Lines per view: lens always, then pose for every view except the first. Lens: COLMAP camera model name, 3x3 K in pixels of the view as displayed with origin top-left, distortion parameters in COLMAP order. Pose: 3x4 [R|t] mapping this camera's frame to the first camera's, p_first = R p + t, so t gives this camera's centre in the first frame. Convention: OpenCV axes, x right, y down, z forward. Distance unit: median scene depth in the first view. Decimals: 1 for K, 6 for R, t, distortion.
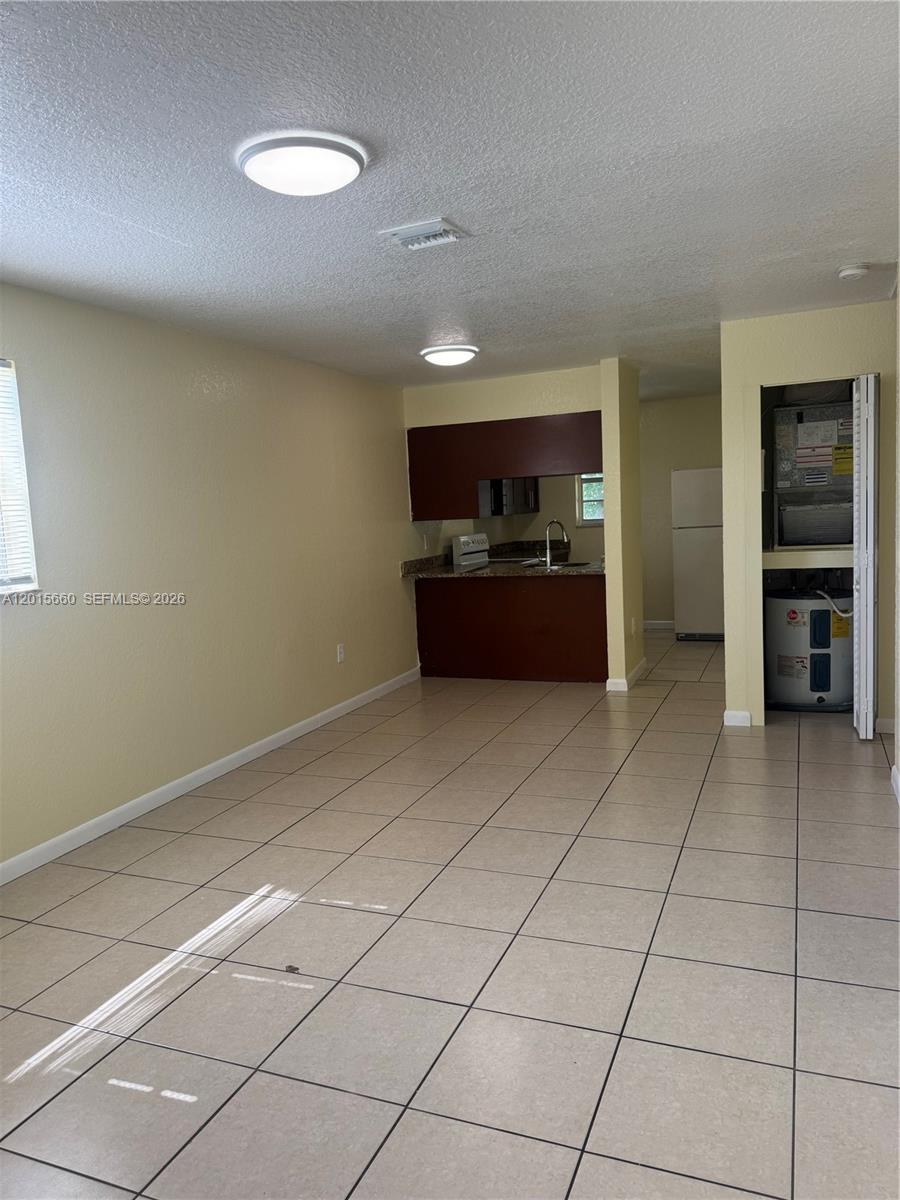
lens RADIAL K [[842.3, 0, 452.0], [0, 842.3, 605.9], [0, 0, 1]] dist [0.100413, -0.145797]
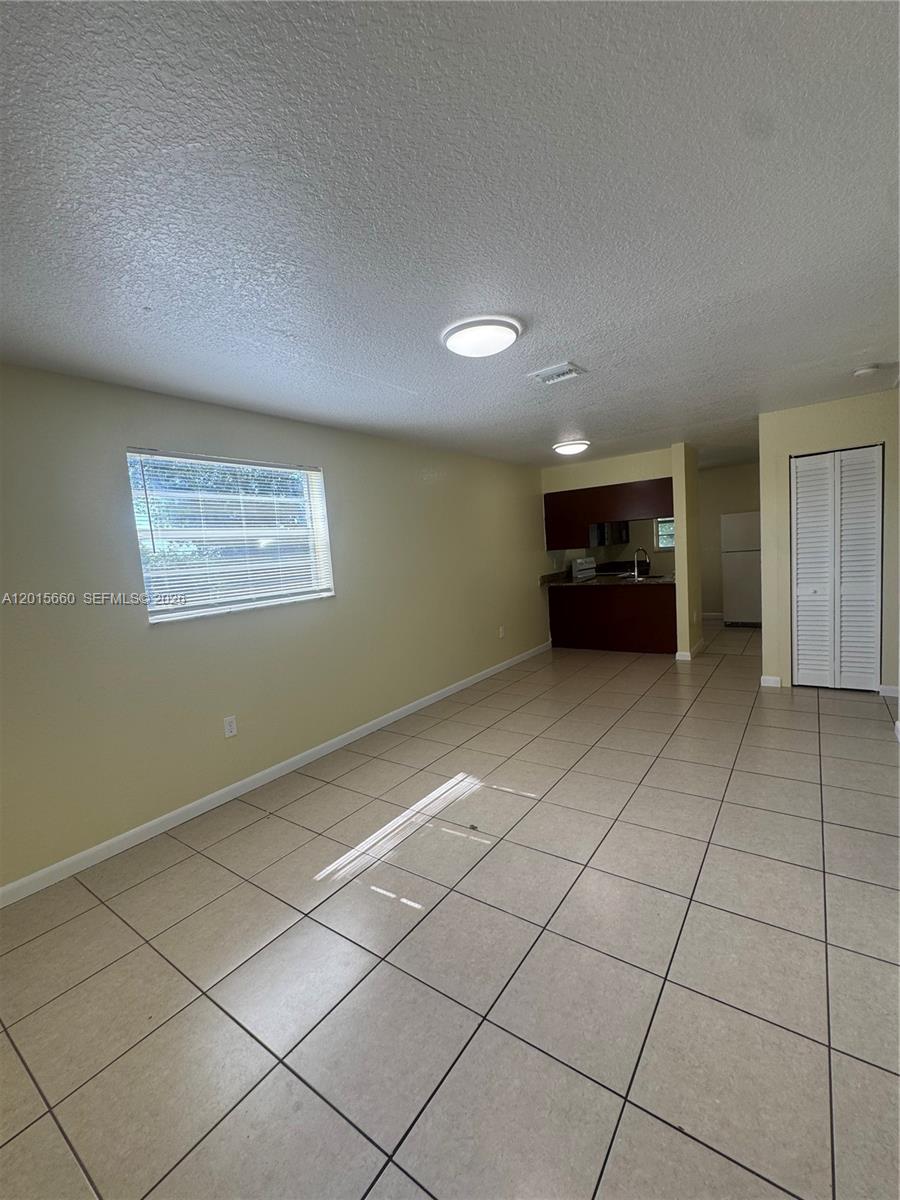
lens RADIAL K [[503.2, 0, 450.0], [0, 503.2, 600.0], [0, 0, 1]] dist [-0.002181, -0.000437]
pose [[0.972462, 0.002830, -0.233046, -0.004780], [-0.003038, 0.999995, -0.000531, -0.009579], [0.233043, 0.001224, 0.972466, 0.035287]]
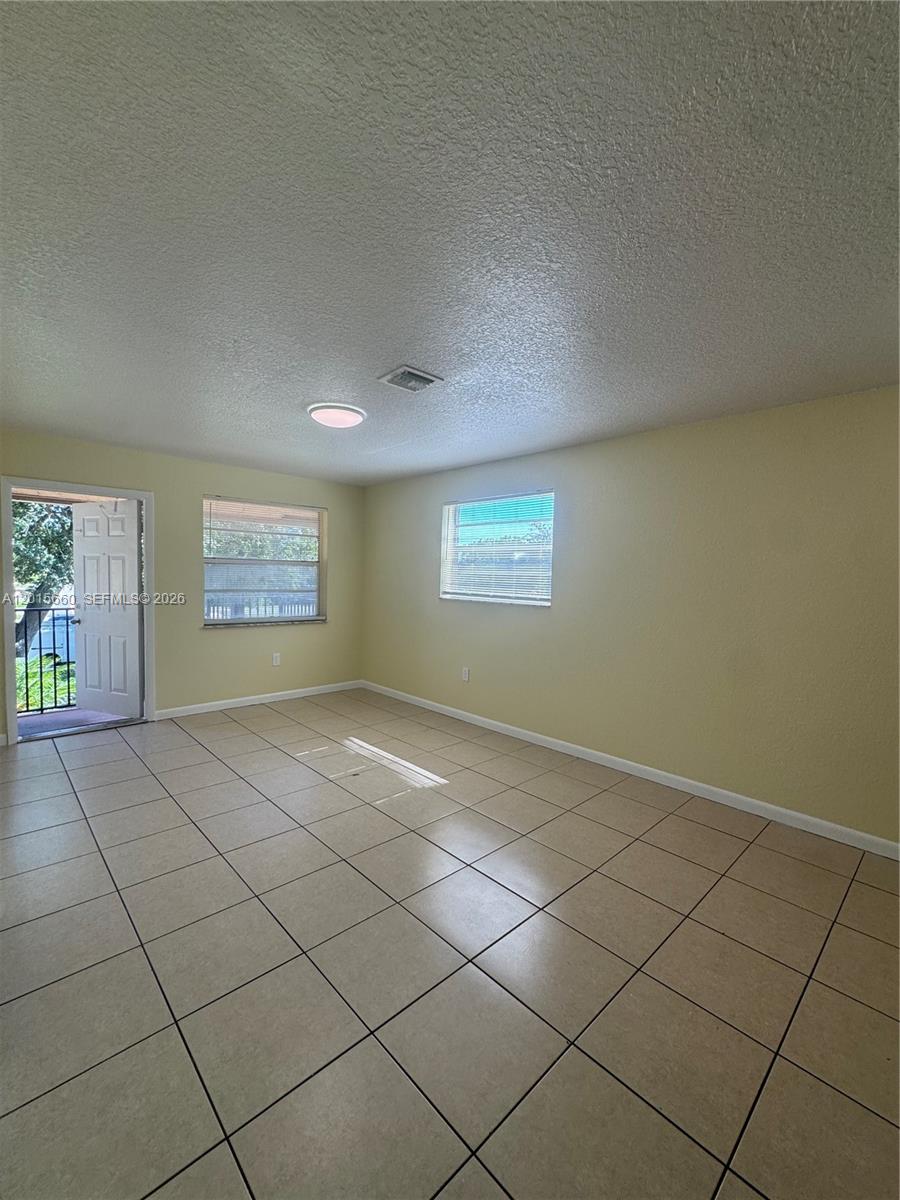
lens RADIAL K [[503.2, 0, 450.0], [0, 503.2, 600.0], [0, 0, 1]] dist [-0.002181, -0.000437]
pose [[-0.414606, 0.091558, -0.905383, 0.628165], [-0.105955, 0.983302, 0.147958, -0.175953], [0.903812, 0.157274, -0.397982, 1.241487]]
